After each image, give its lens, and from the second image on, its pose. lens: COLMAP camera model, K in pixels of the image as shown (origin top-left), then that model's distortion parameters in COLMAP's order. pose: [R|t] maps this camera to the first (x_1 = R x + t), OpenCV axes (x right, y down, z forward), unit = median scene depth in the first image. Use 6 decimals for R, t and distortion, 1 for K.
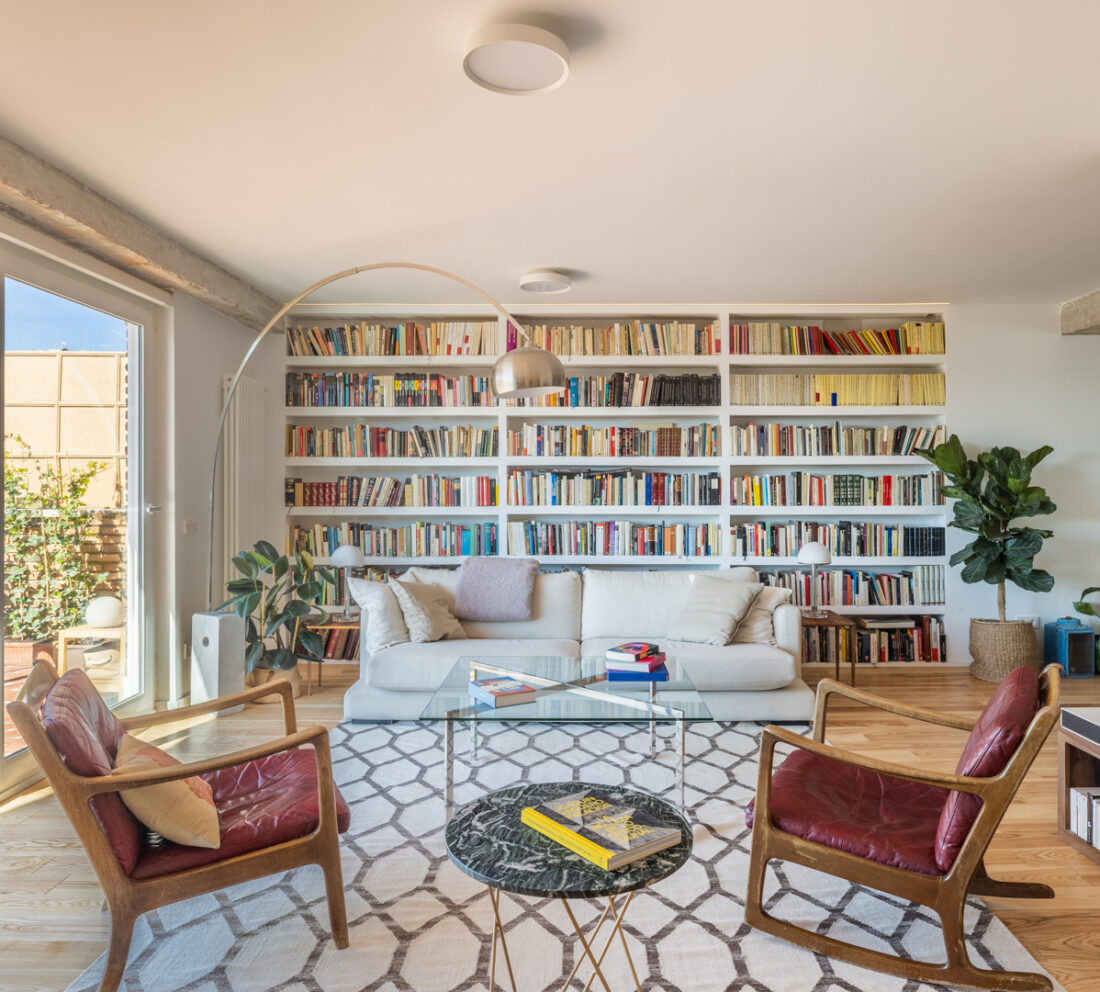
lens RADIAL K [[800.2, 0, 588.8], [0, 800.2, 486.0], [0, 0, 1]] dist [-0.011692, 0.004623]
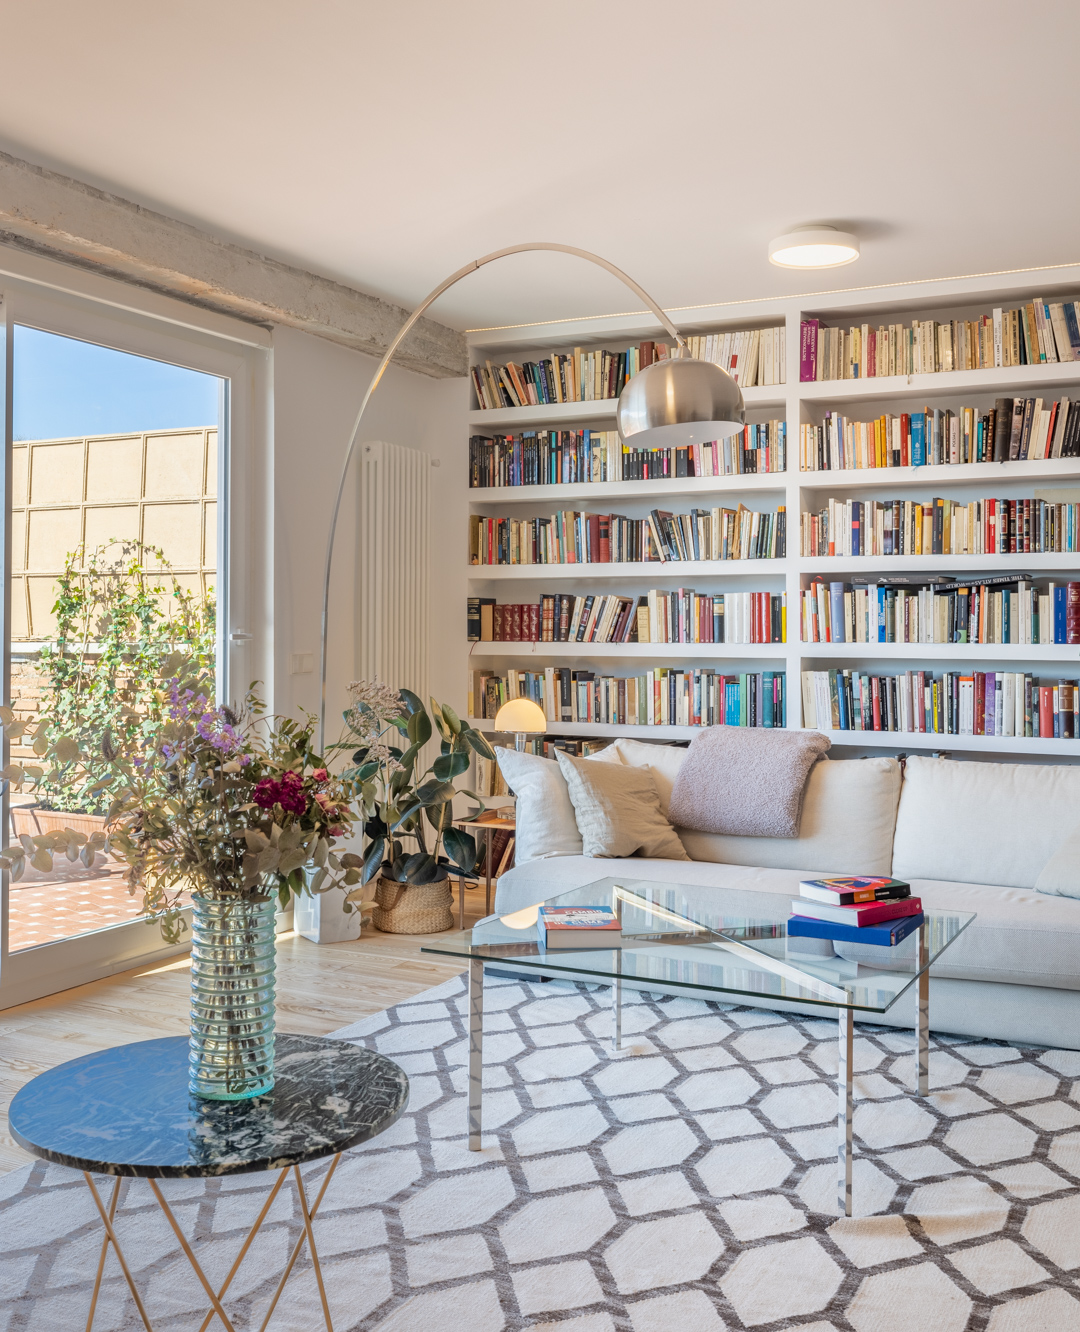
lens RADIAL K [[1374.0, 0, 543.3], [0, 1374.0, 621.2], [0, 0, 1]] dist [-0.004191, 0.000000]
pose [[0.889615, -0.000243, -0.456710, 0.186077], [-0.003986, 0.999958, -0.008297, 0.018130], [0.456693, 0.009202, 0.889577, 0.031467]]
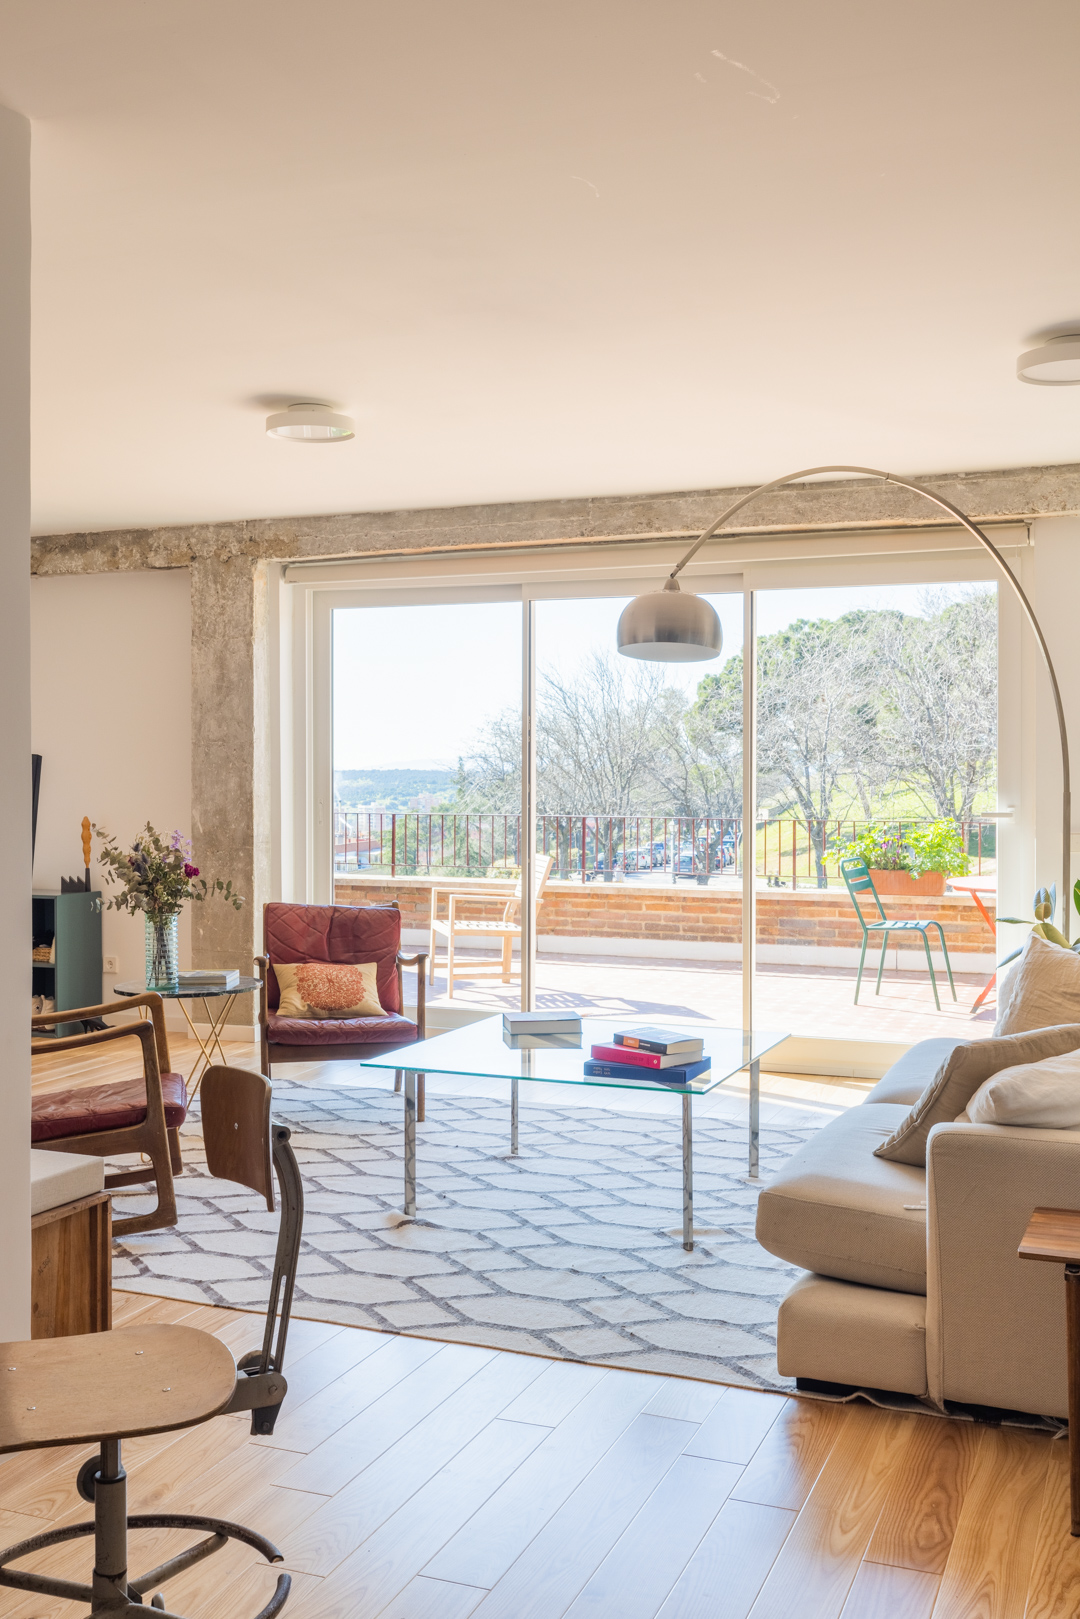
lens RADIAL K [[1611.1, 0, 537.5], [0, 1611.1, 821.0], [0, 0, 1]] dist [0.001704, 0.000000]
pose [[-0.394071, 0.020772, -0.918845, 0.806044], [-0.005149, 0.999679, 0.024808, -0.001667], [0.919066, 0.014508, -0.393837, 0.909893]]
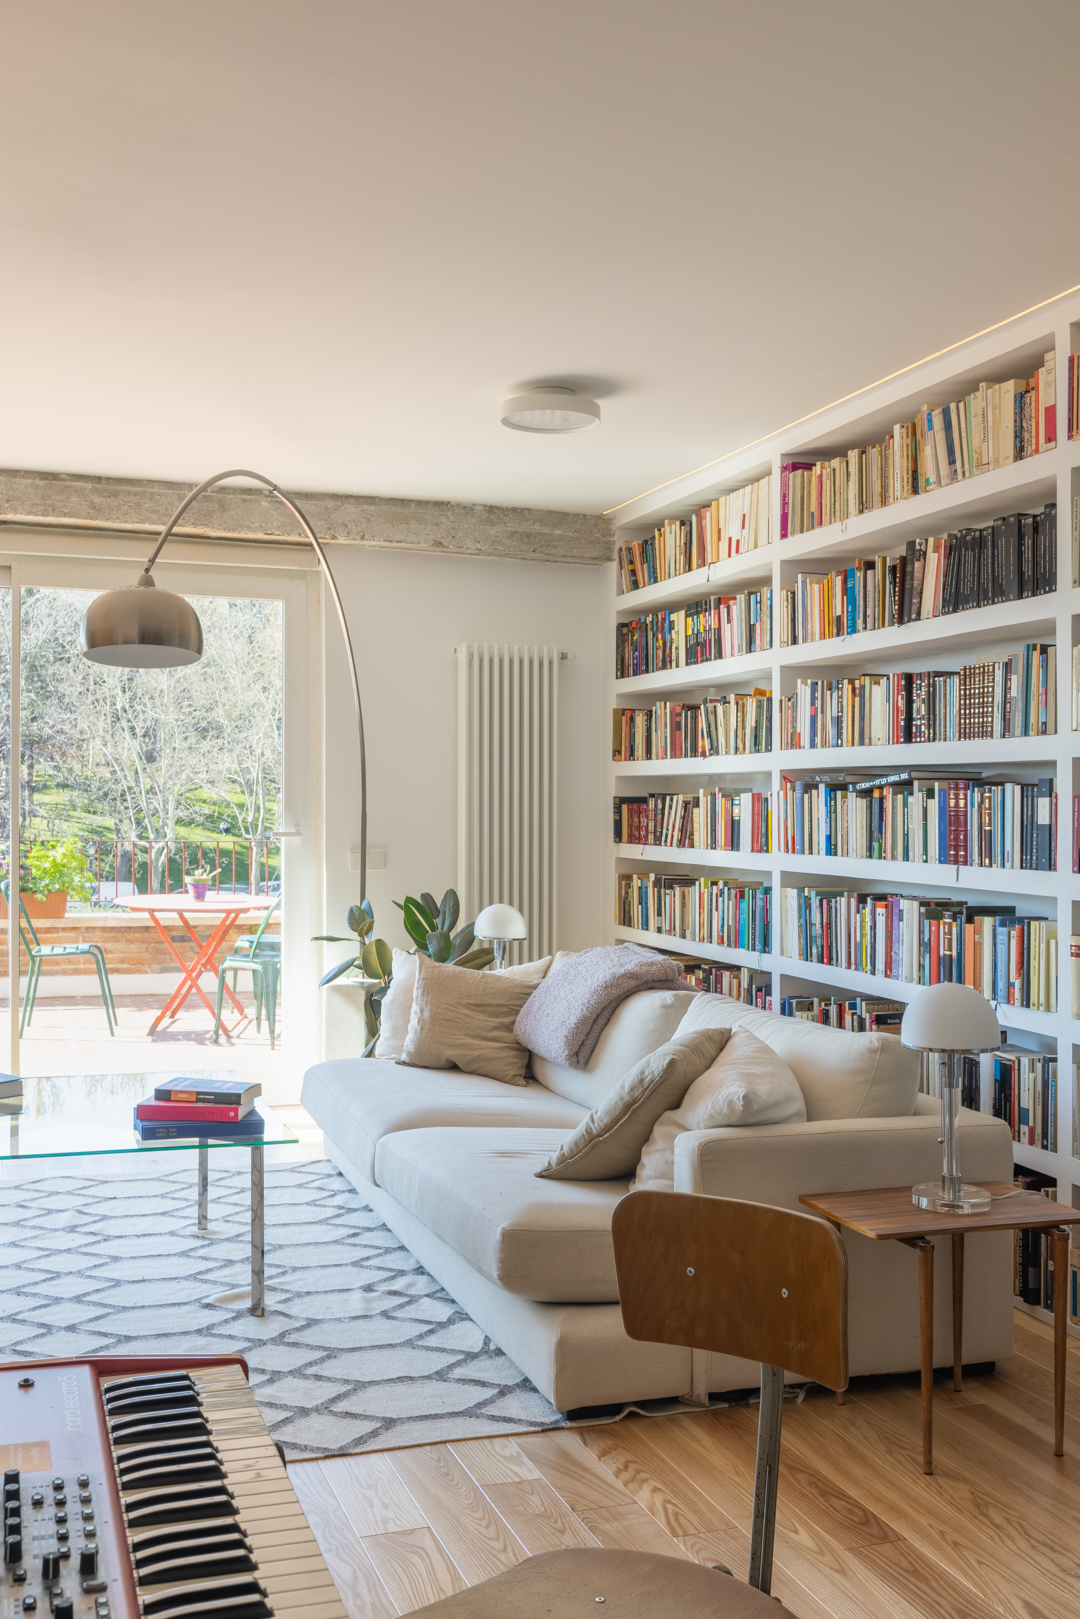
lens RADIAL K [[1611.1, 0, 556.6], [0, 1611.1, 834.0], [0, 0, 1]] dist [0.001704, 0.000000]
pose [[0.319583, 0.020589, -0.947335, 0.776333], [-0.013222, 0.999763, 0.017268, -0.001967], [0.947466, 0.007007, 0.319780, 0.562849]]
